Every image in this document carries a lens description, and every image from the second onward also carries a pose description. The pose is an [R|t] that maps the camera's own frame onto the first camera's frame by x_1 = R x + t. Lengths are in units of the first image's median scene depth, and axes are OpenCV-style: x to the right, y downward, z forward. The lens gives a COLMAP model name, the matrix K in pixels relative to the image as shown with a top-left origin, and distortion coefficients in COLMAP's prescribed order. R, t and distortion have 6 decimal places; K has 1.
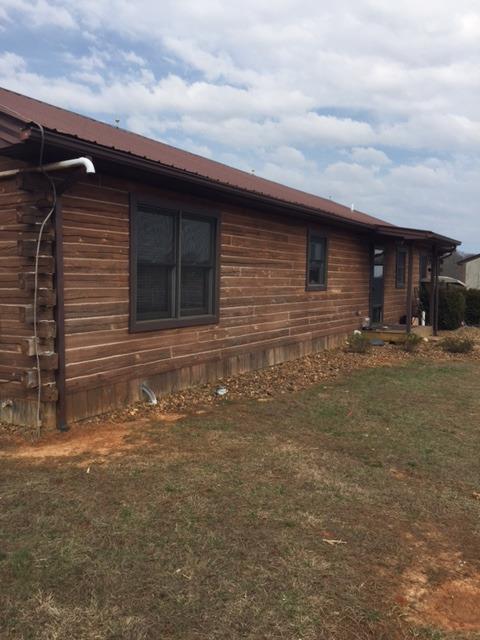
lens RADIAL K [[549.7, 0, 240.0], [0, 549.7, 320.0], [0, 0, 1]] dist [0.095901, -0.137974]
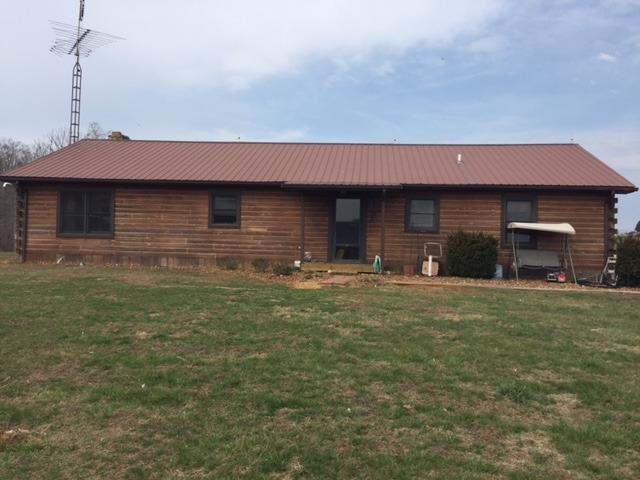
lens RADIAL K [[549.7, 0, 320.0], [0, 549.7, 240.0], [0, 0, 1]] dist [0.095901, -0.137974]
pose [[0.426826, -0.003265, -0.904328, 1.967933], [-0.088489, 0.995044, -0.045358, 0.032418], [0.899994, 0.099383, 0.424421, 0.674702]]
